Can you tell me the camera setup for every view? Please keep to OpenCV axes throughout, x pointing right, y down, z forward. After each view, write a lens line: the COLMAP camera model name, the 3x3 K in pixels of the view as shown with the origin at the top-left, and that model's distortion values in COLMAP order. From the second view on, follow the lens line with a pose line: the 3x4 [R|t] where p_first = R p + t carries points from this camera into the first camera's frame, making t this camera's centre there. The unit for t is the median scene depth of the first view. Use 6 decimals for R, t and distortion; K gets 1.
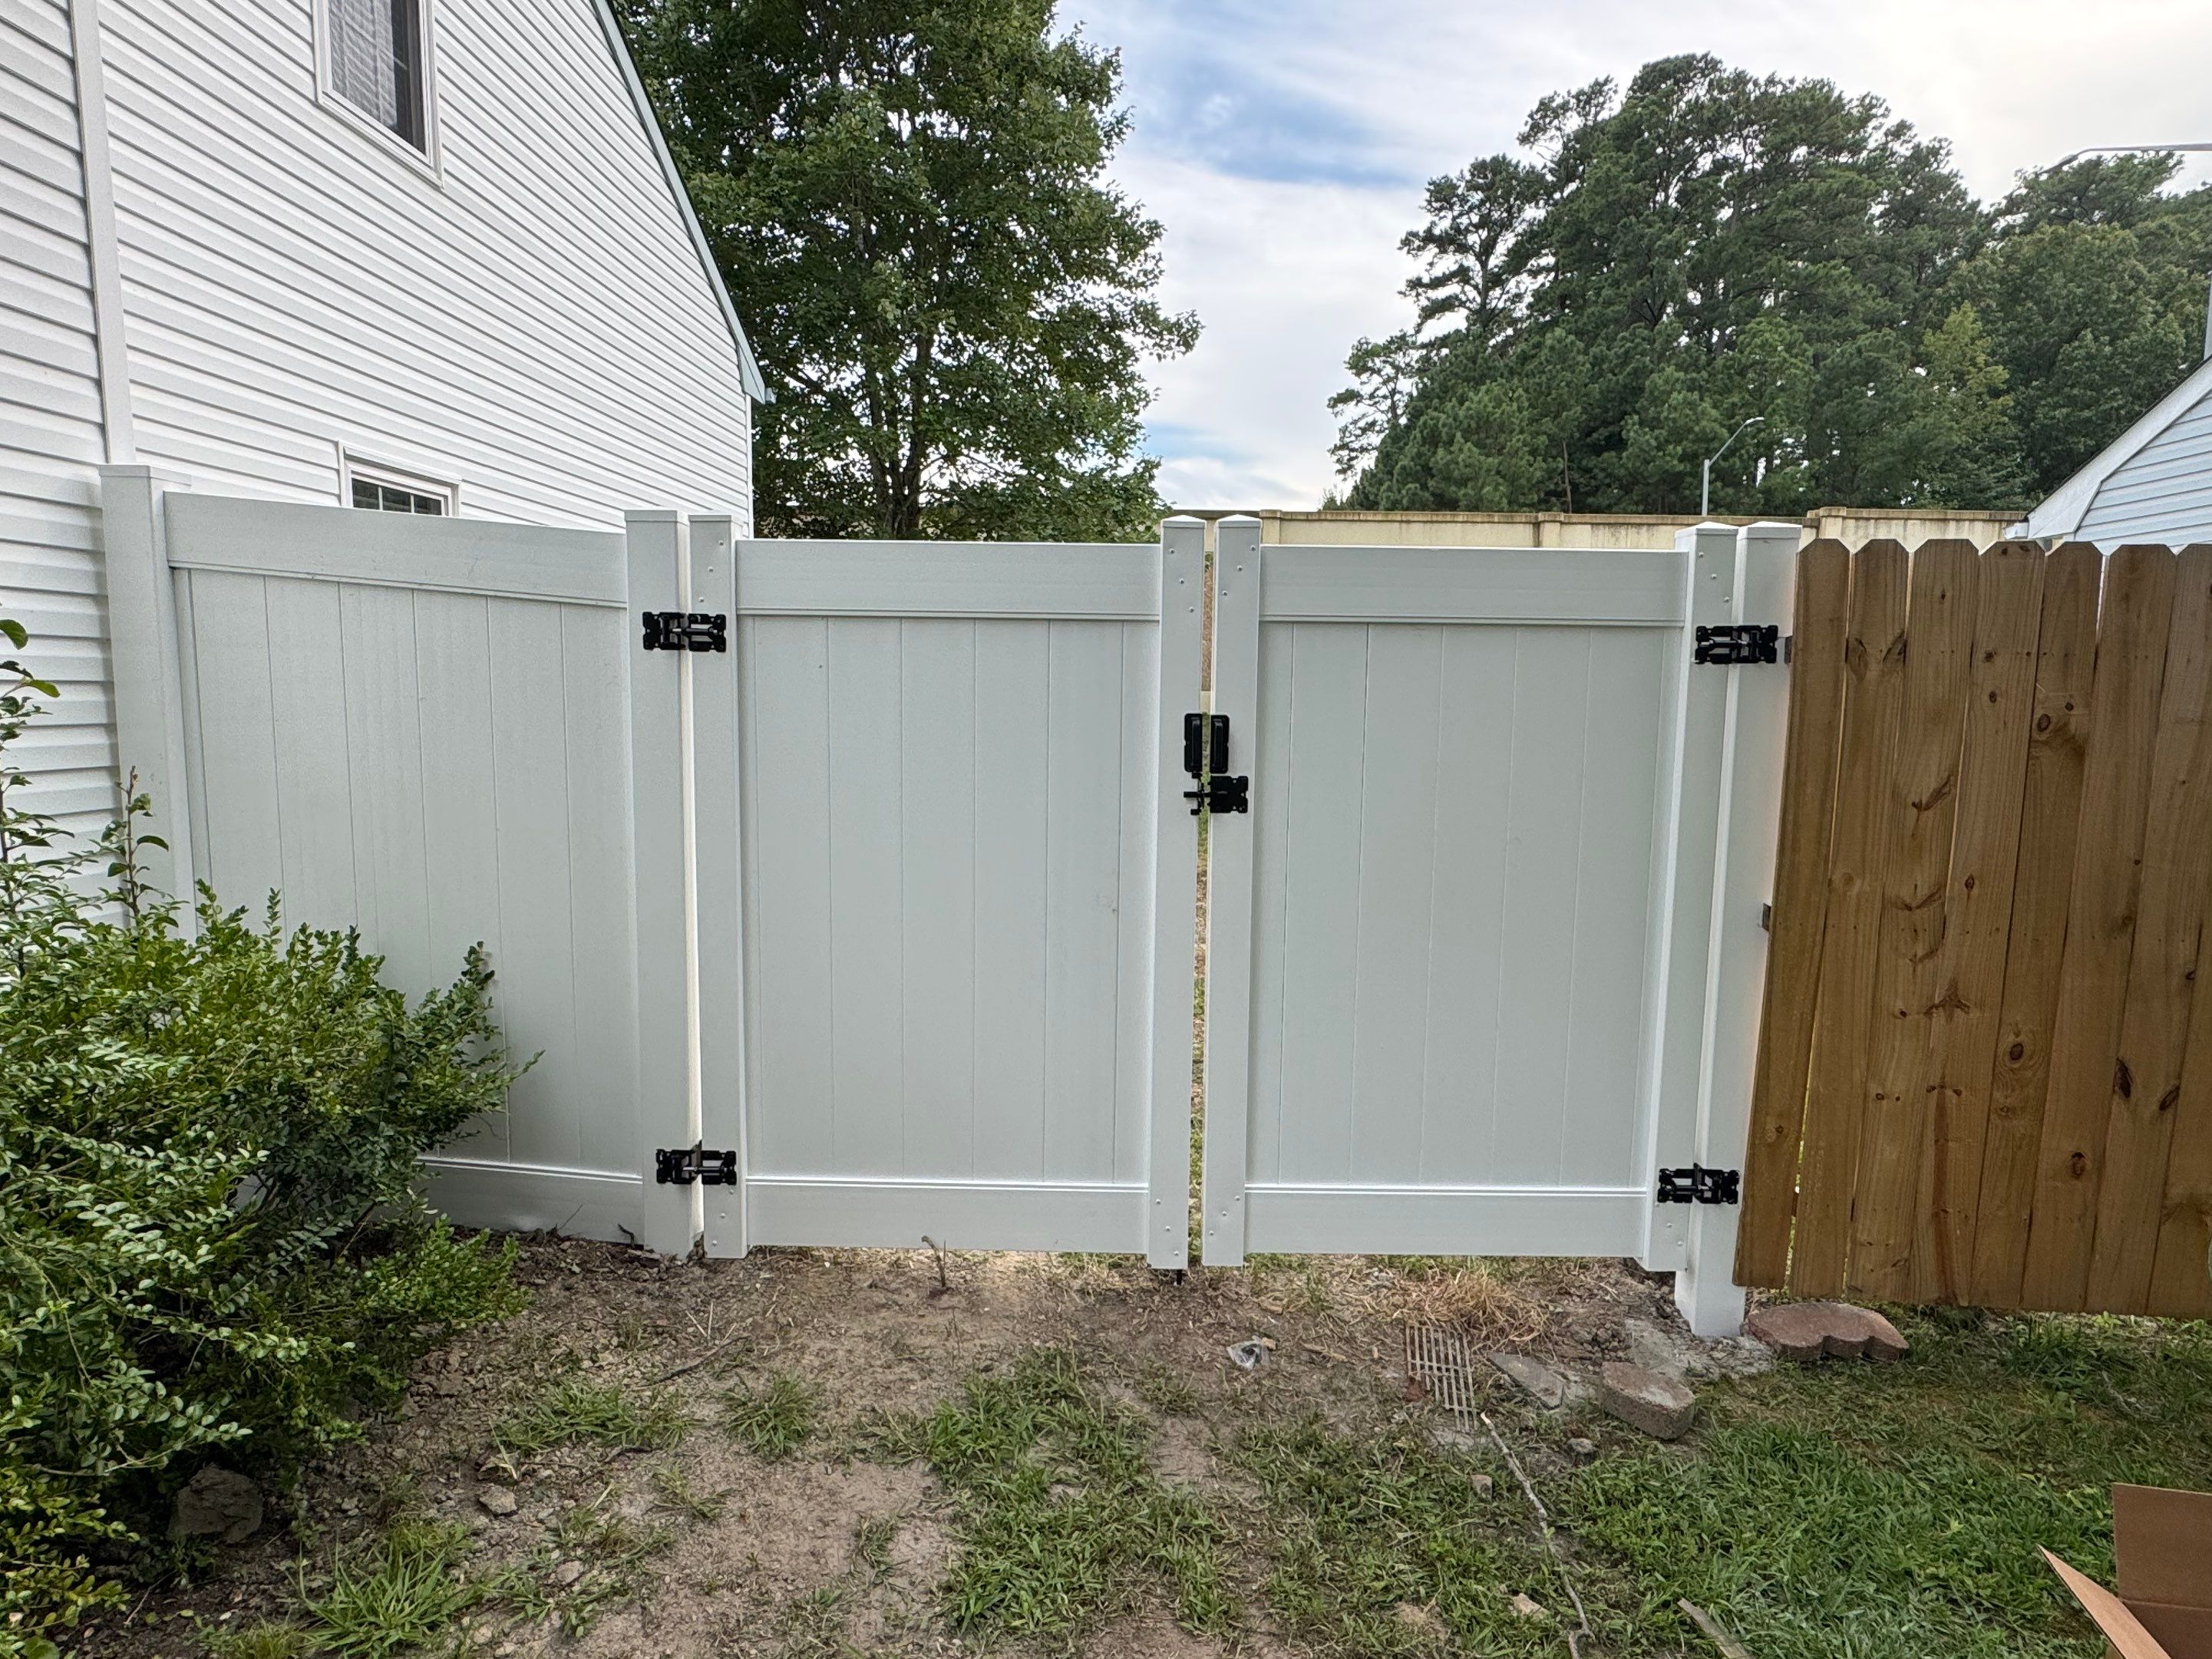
lens RADIAL K [[1269.0, 0, 1116.7], [0, 1269.0, 832.6], [0, 0, 1]] dist [0.000948, -0.001397]
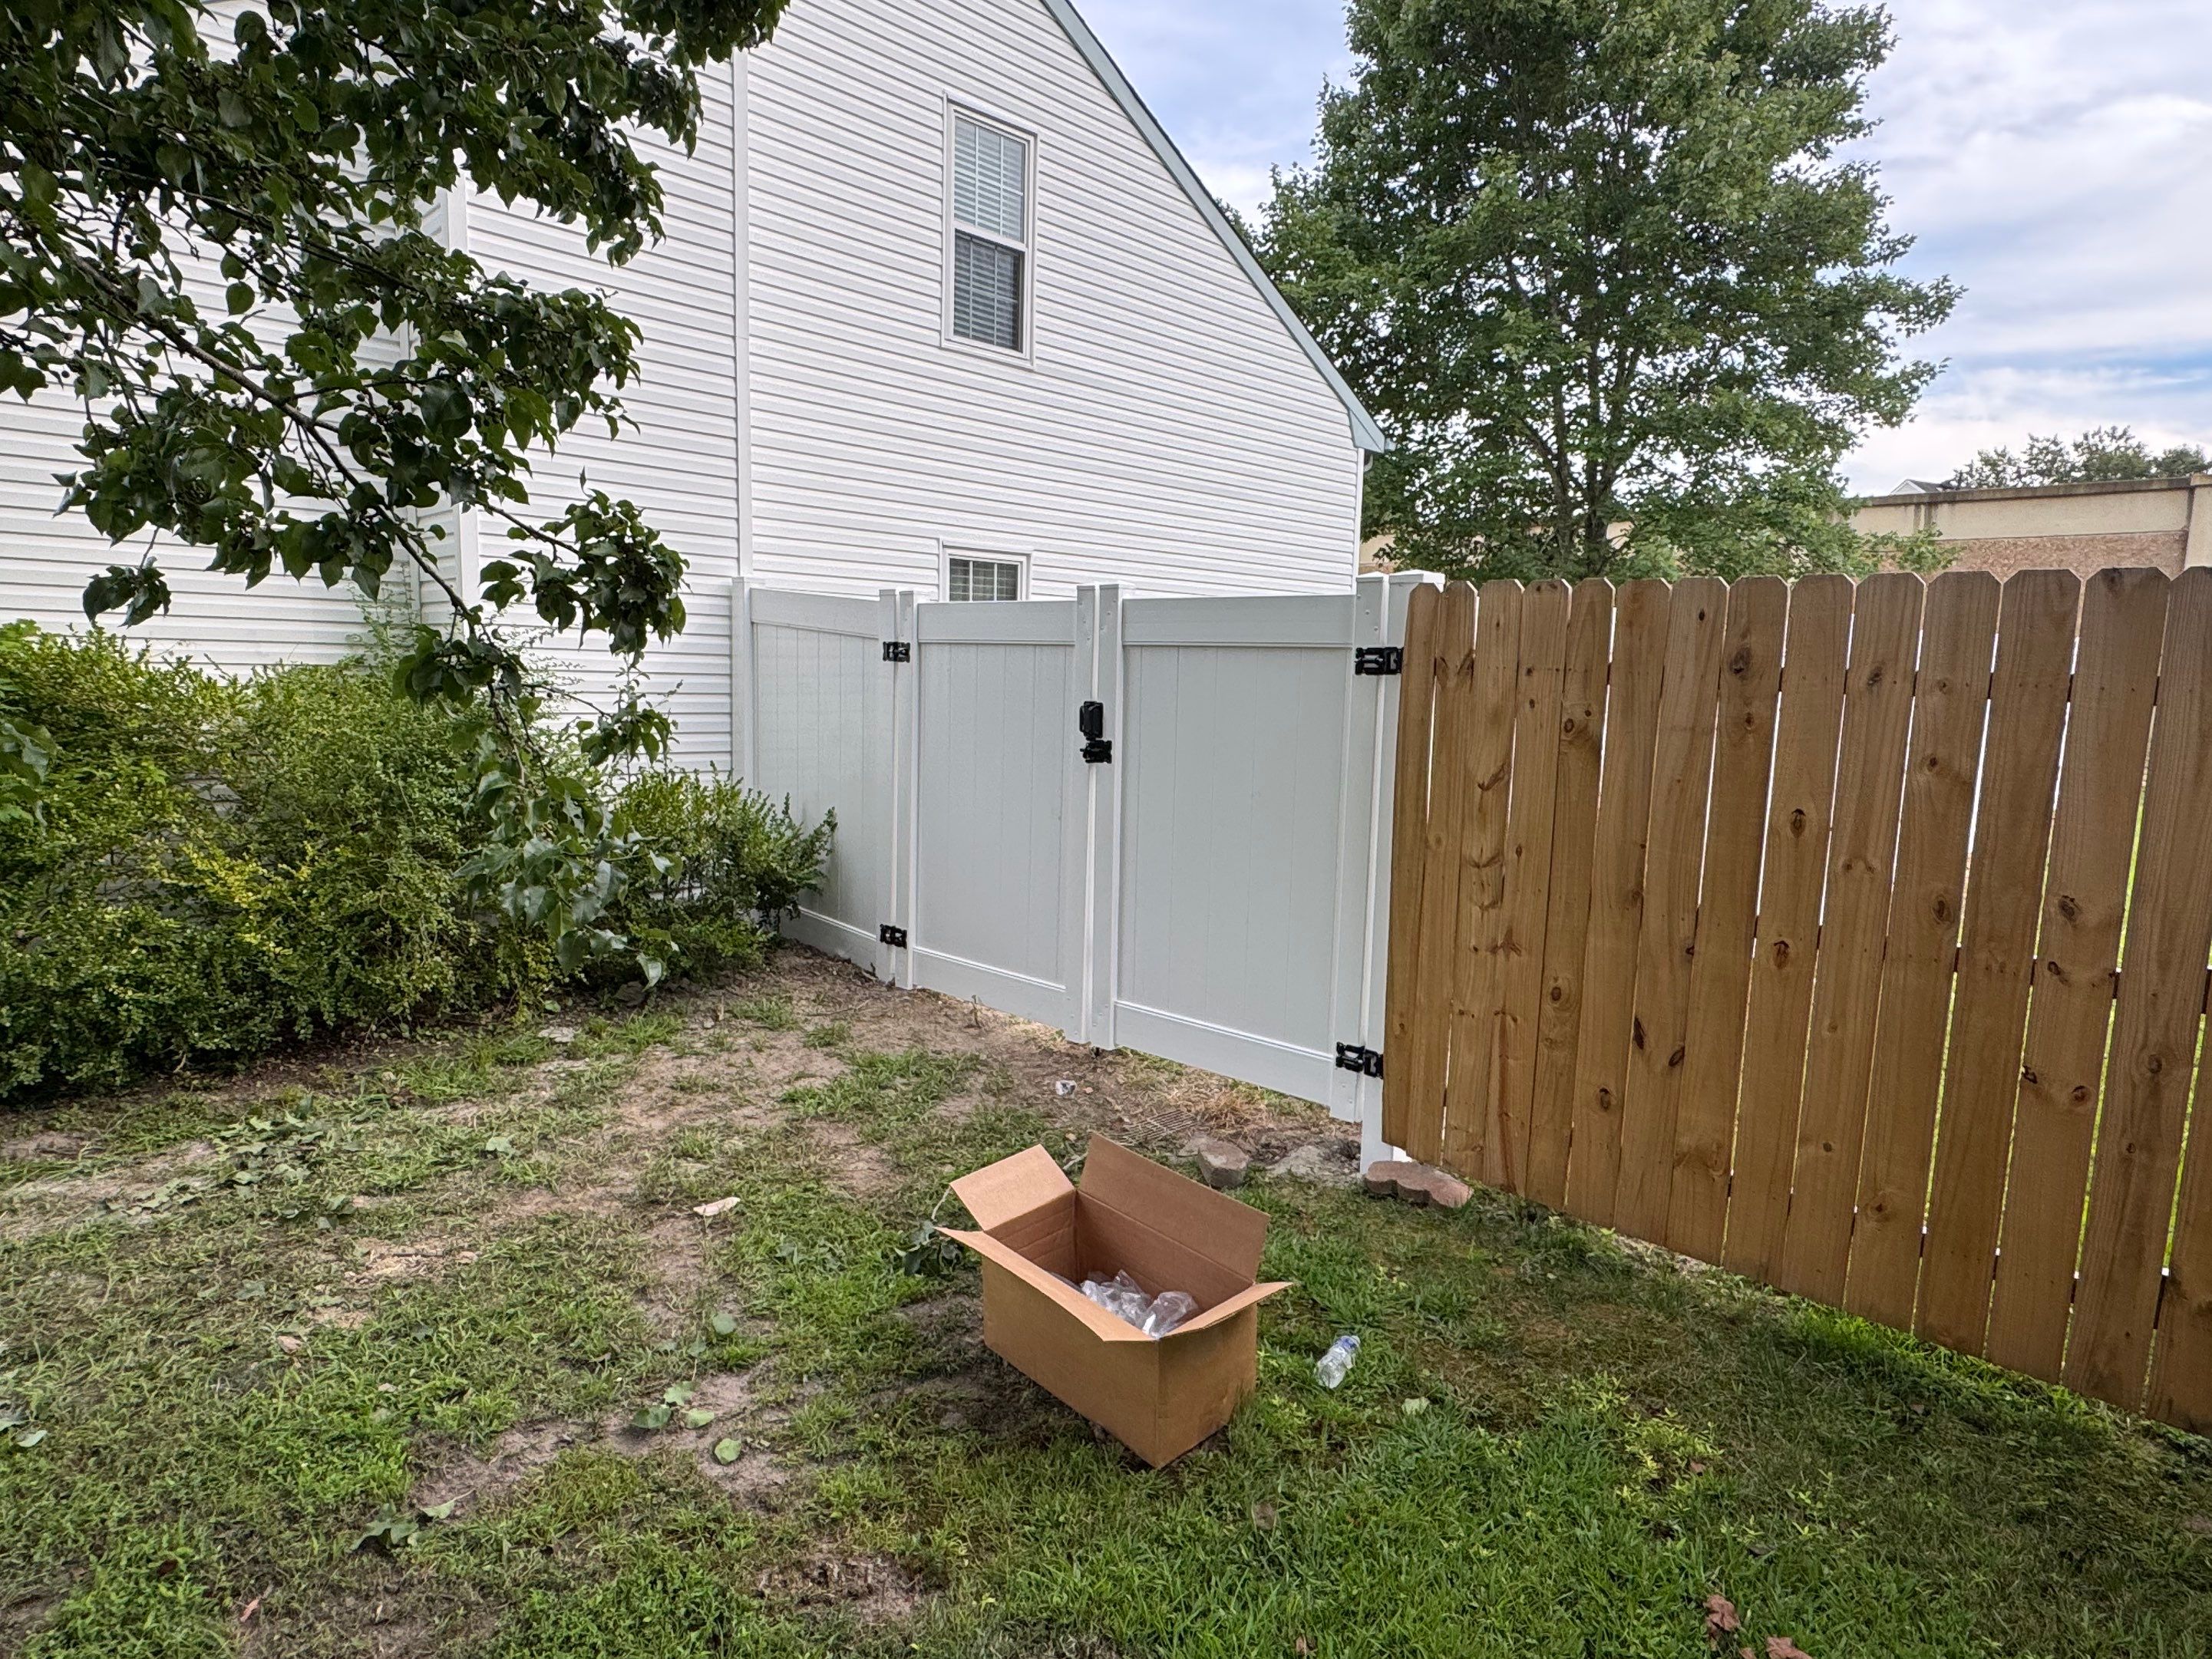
lens RADIAL K [[1269.0, 0, 1107.6], [0, 1269.0, 833.5], [0, 0, 1]] dist [0.000948, -0.001397]
pose [[0.742713, 0.094722, -0.662876, 1.186120], [-0.095284, 0.994821, 0.035396, 0.016673], [0.662795, 0.036872, 0.747892, -0.209224]]
